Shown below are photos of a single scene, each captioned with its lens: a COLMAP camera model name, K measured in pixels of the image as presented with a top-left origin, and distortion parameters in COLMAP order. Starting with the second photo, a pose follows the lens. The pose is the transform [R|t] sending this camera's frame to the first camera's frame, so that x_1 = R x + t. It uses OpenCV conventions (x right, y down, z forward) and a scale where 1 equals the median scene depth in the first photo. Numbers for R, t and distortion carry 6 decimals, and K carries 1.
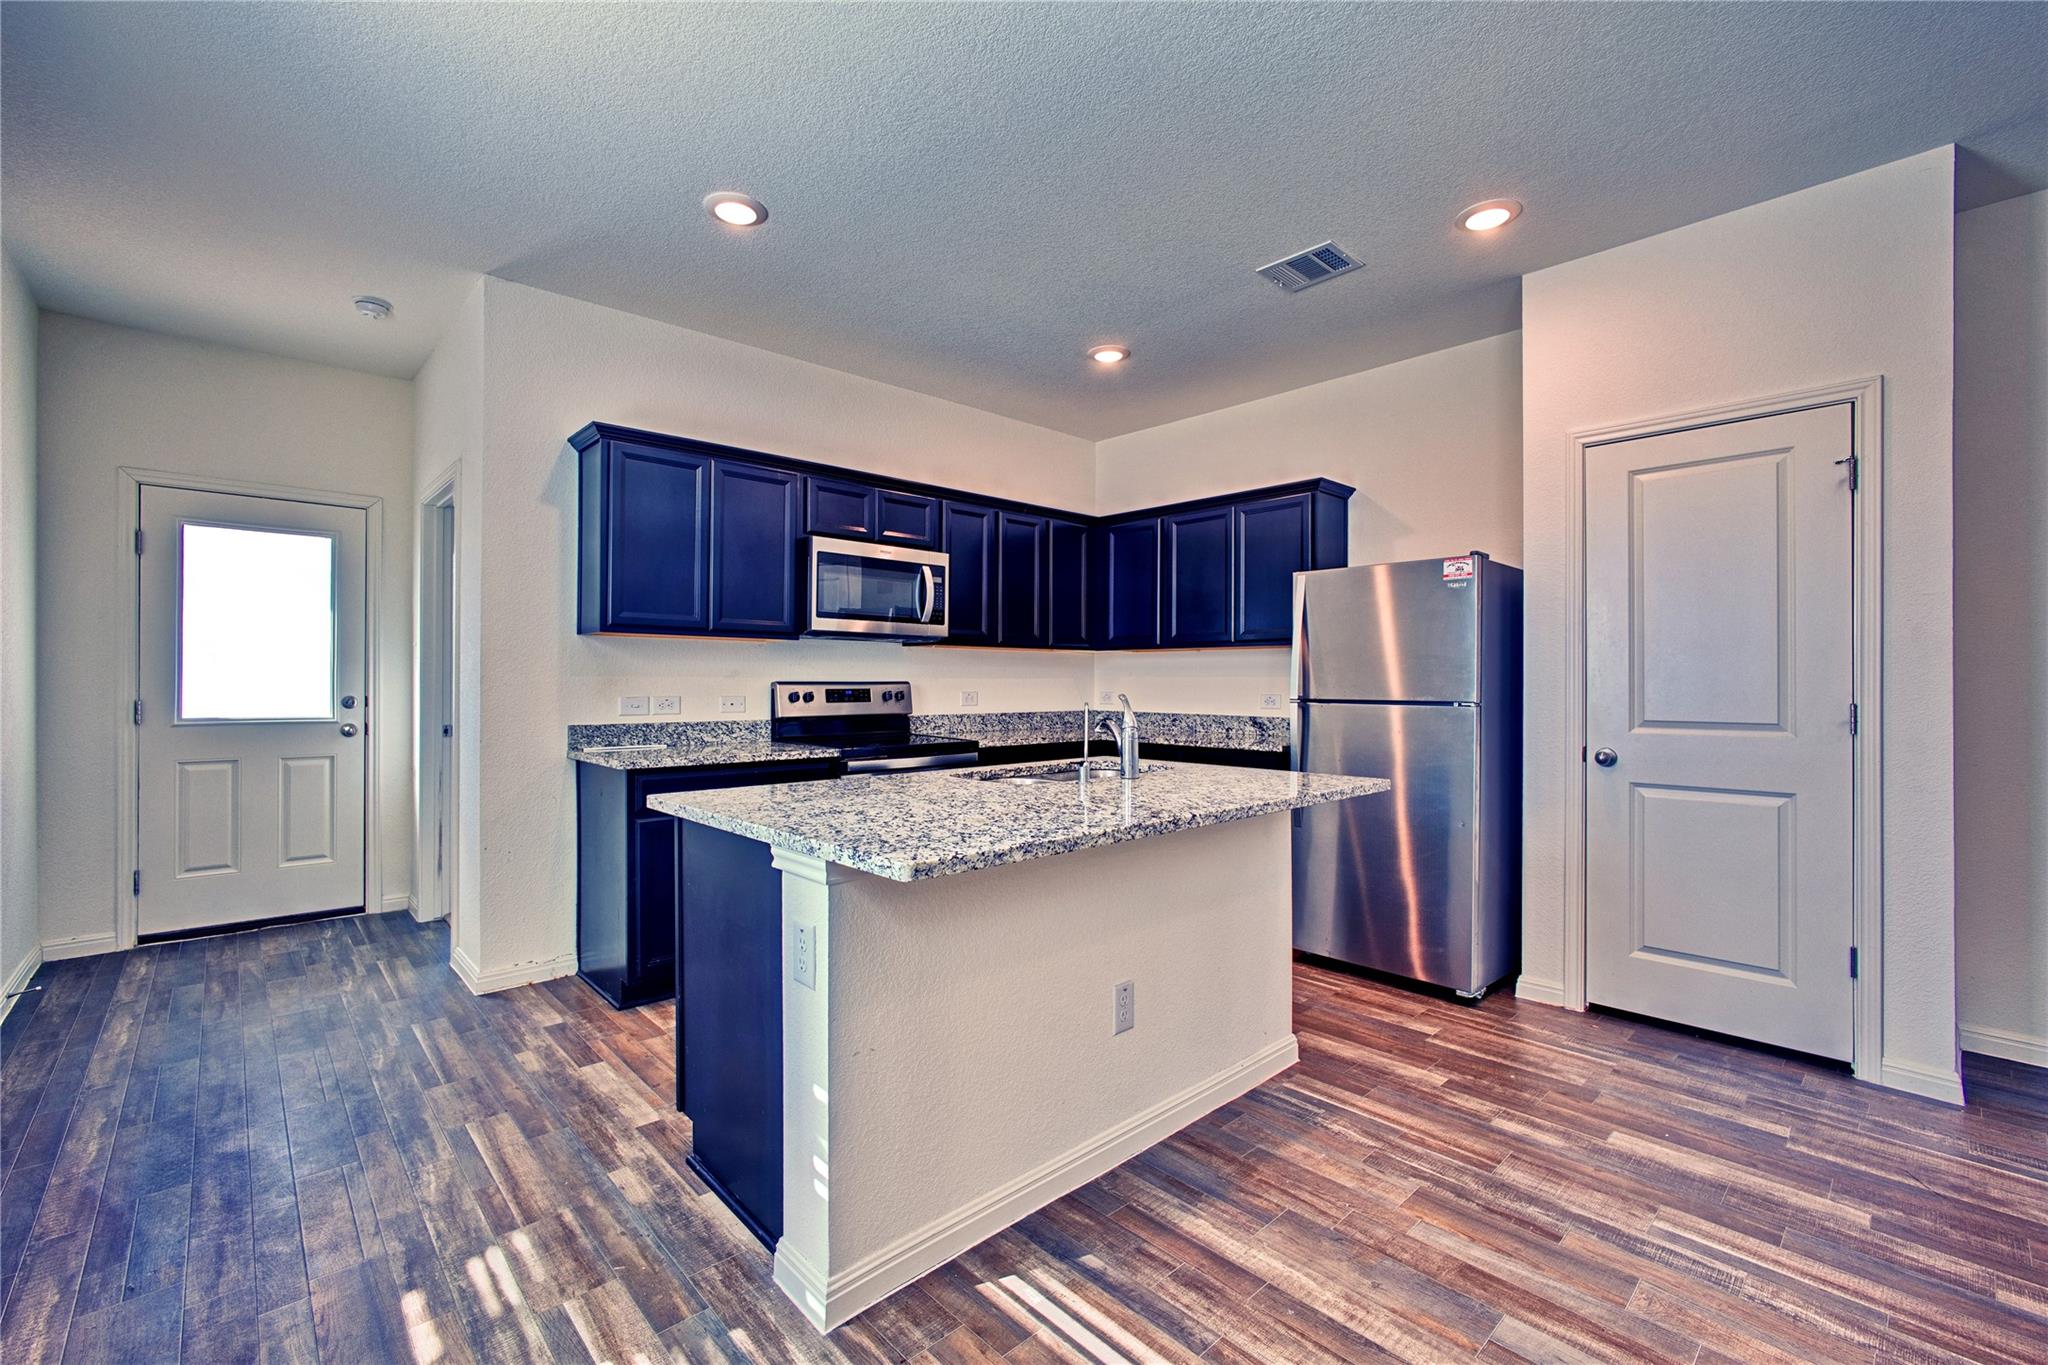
lens RADIAL K [[865.9, 0, 1024.0], [0, 865.9, 682.5], [0, 0, 1]] dist [-0.017025, 0.006636]
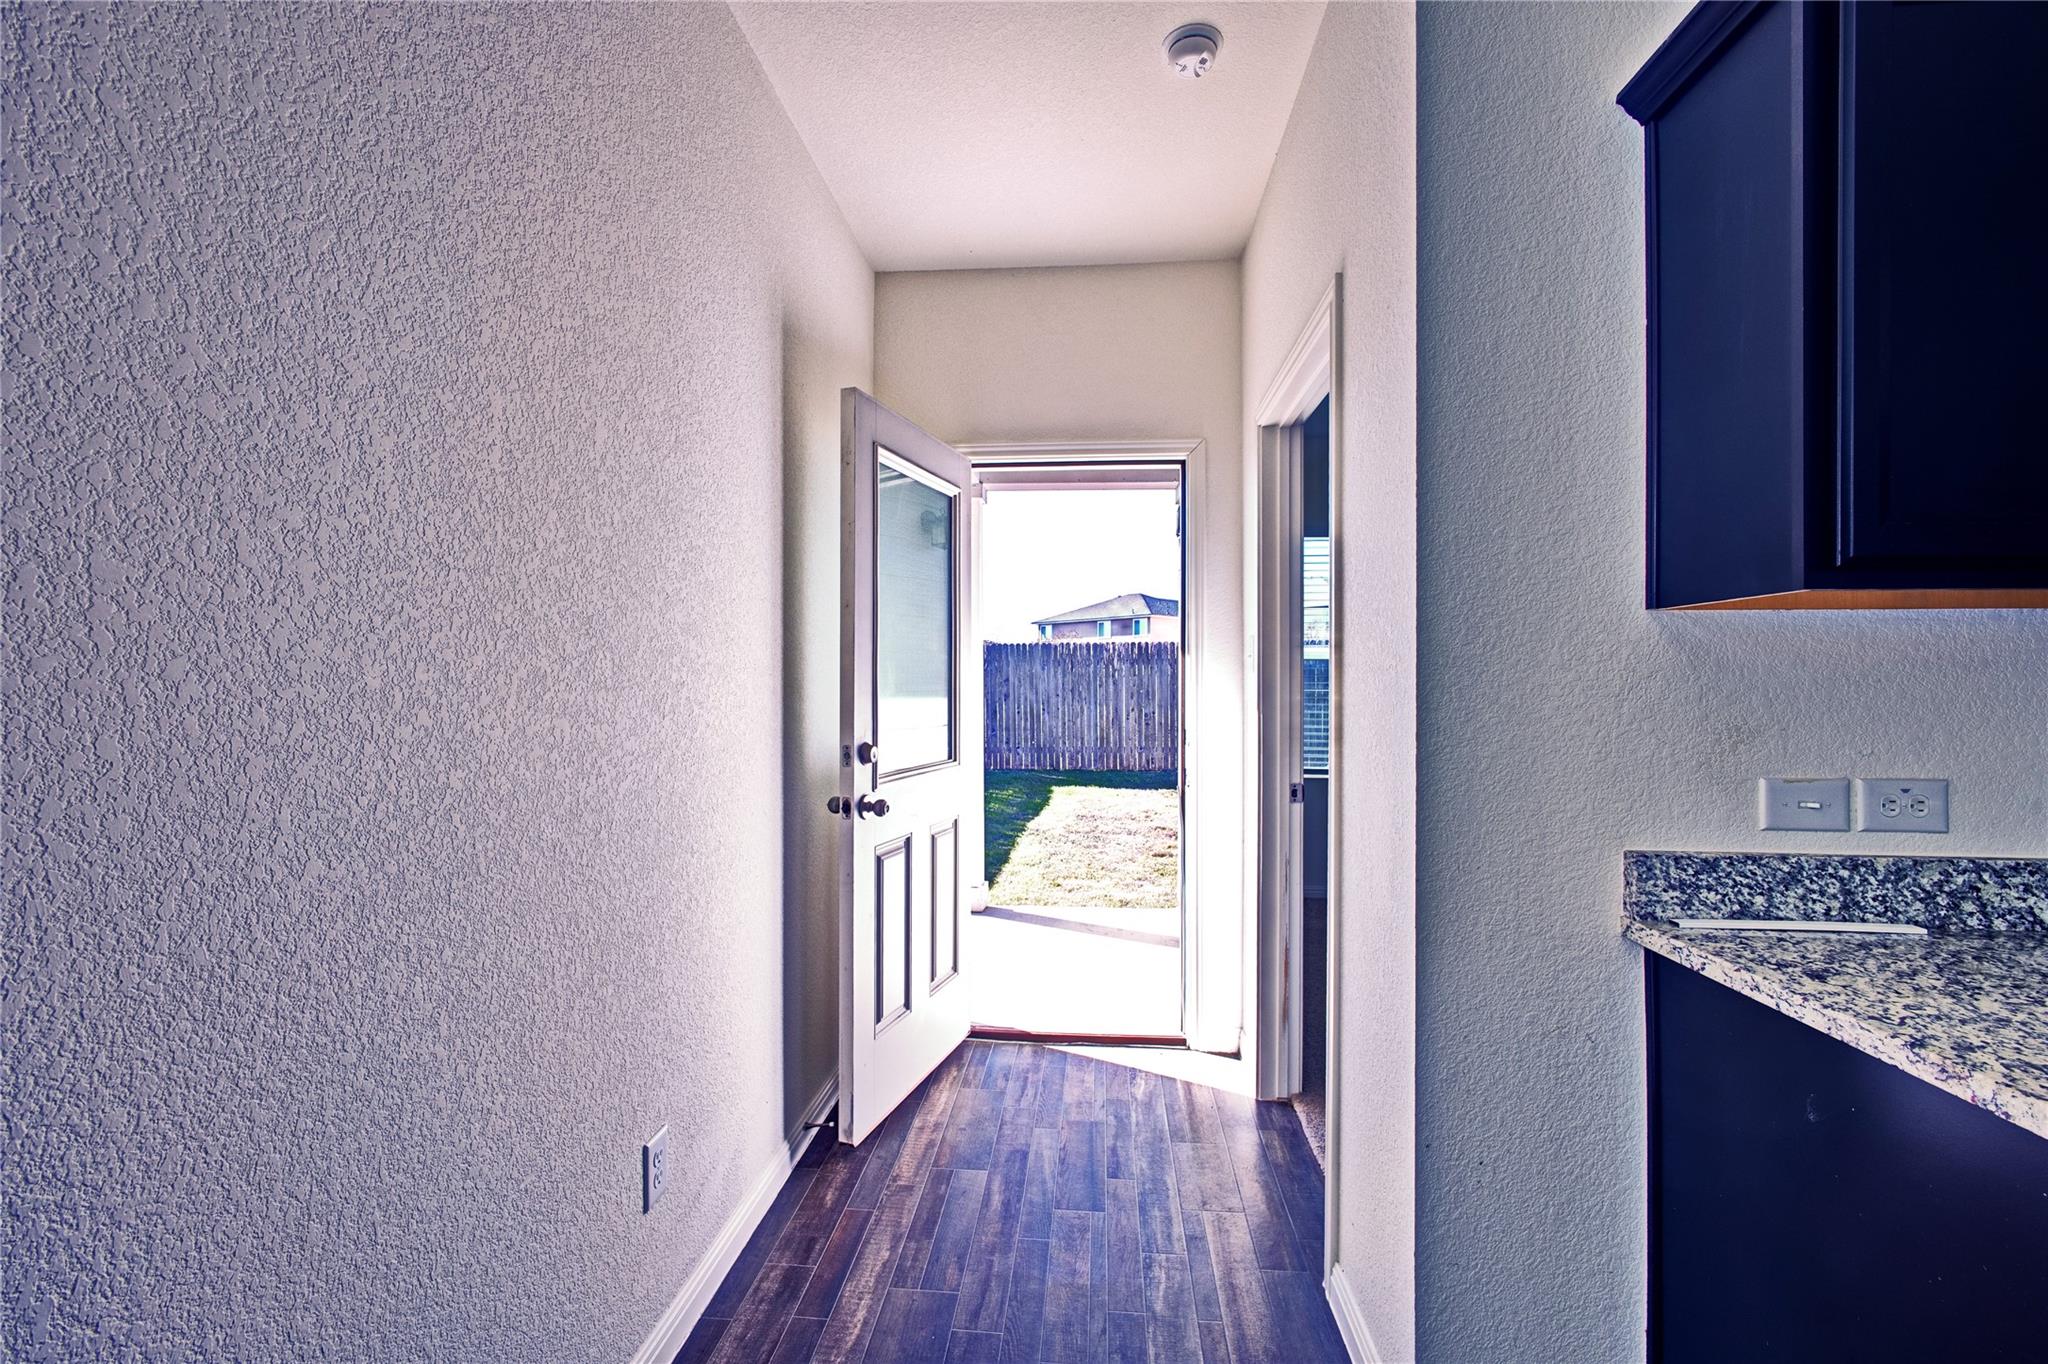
lens RADIAL K [[865.9, 0, 1024.0], [0, 865.9, 682.0], [0, 0, 1]] dist [-0.017025, 0.006636]
pose [[0.670387, -0.004803, -0.741996, -0.387490], [0.000658, 0.999983, -0.005879, -0.020074], [0.742012, 0.003453, 0.670378, 0.502587]]
